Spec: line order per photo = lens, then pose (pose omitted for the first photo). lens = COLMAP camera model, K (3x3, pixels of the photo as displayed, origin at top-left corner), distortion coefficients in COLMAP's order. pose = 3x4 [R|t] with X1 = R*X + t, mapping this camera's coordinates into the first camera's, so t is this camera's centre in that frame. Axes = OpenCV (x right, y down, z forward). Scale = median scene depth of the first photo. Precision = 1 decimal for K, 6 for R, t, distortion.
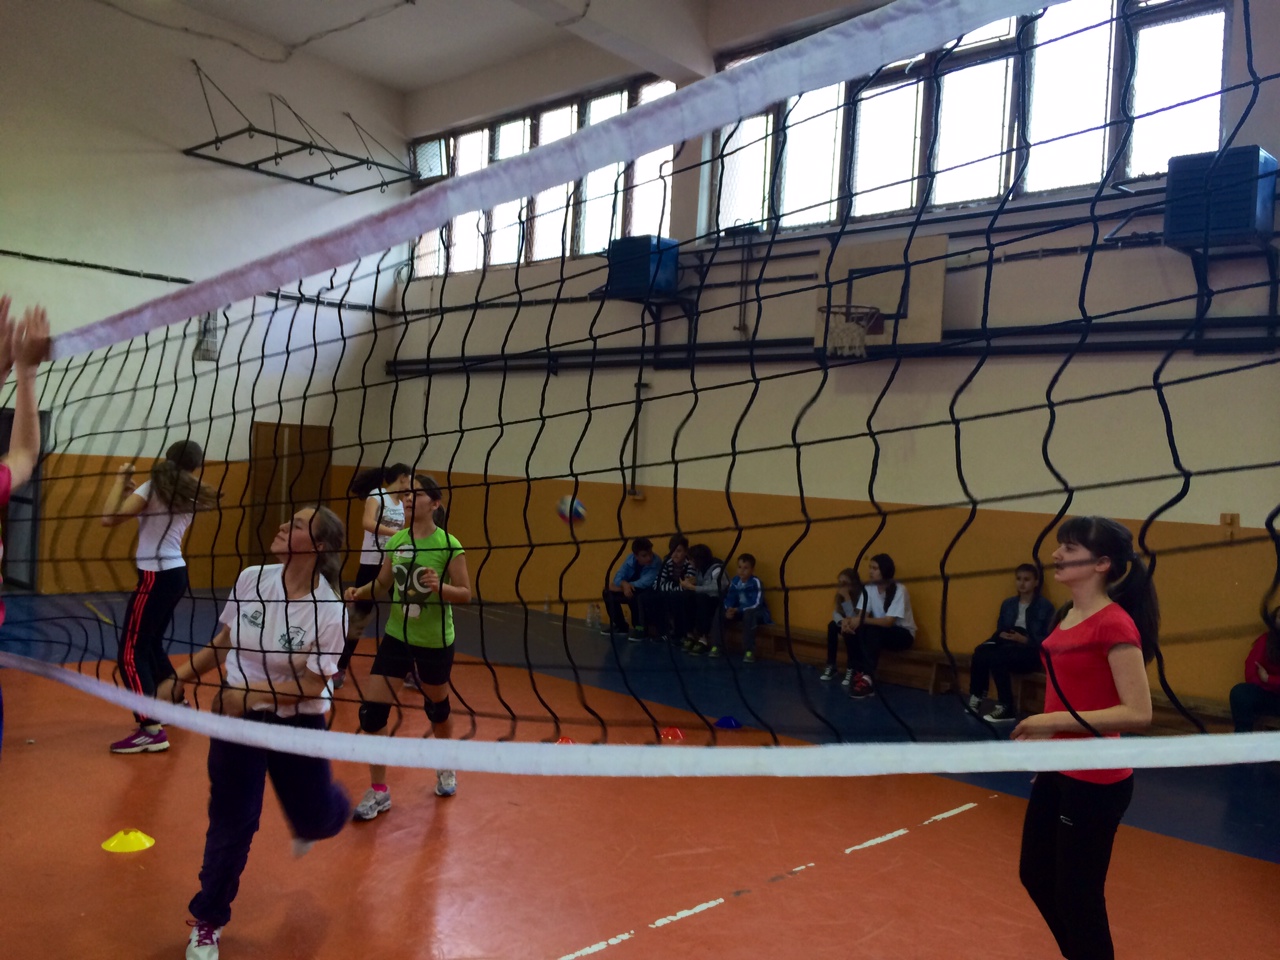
lens RADIAL K [[1118.7, 0, 600.8], [0, 1118.7, 455.6], [0, 0, 1]] dist [0.119871, -0.129046]
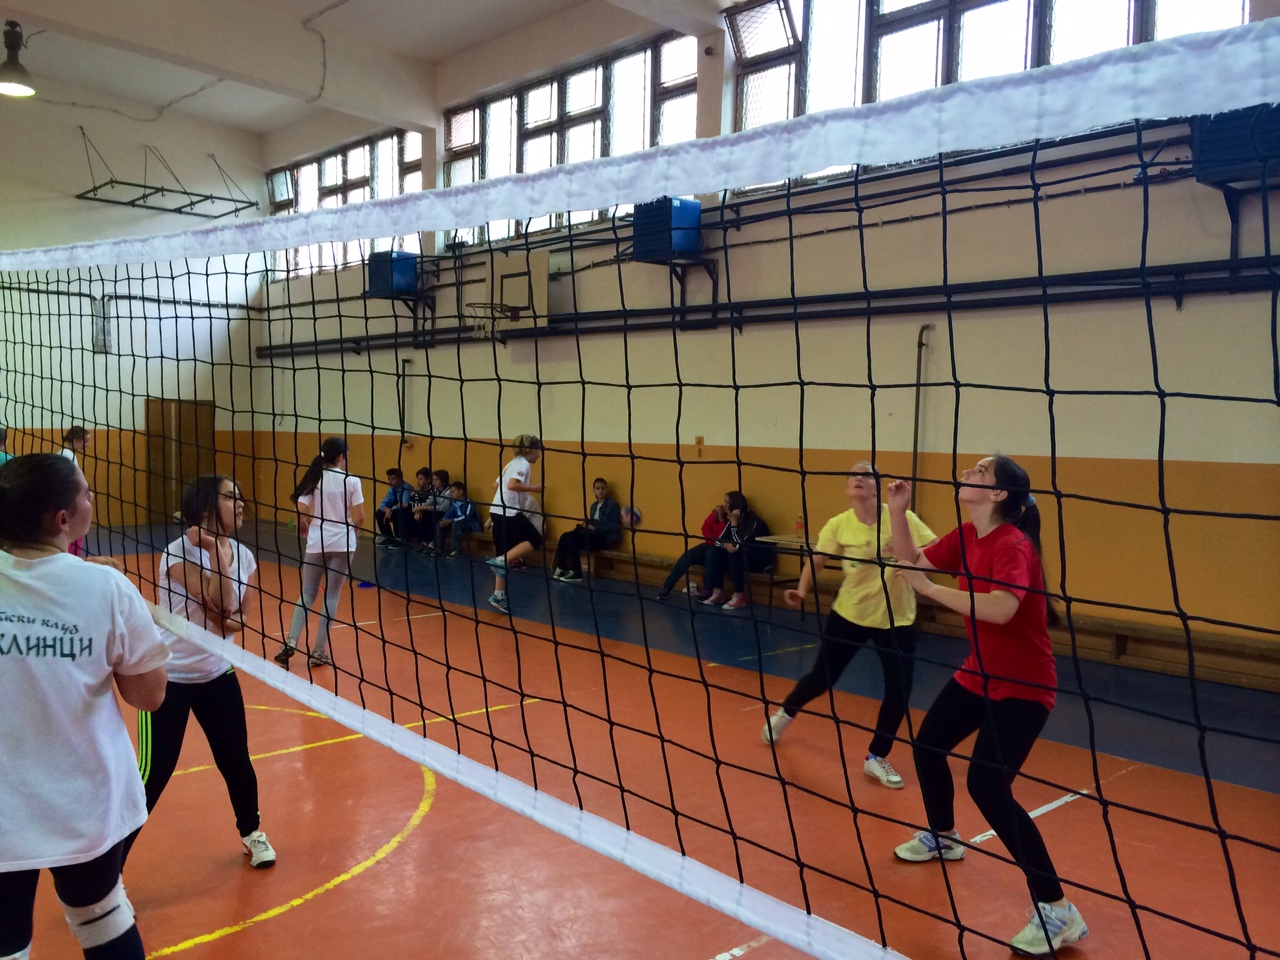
lens RADIAL K [[1192.2, 0, 609.8], [0, 1192.2, 453.0], [0, 0, 1]] dist [0.119507, -0.020968]
pose [[0.995212, -0.035537, -0.091048, 0.346872], [0.038026, 0.998945, 0.025757, 0.016705], [0.090036, -0.029096, 0.995513, -0.345421]]
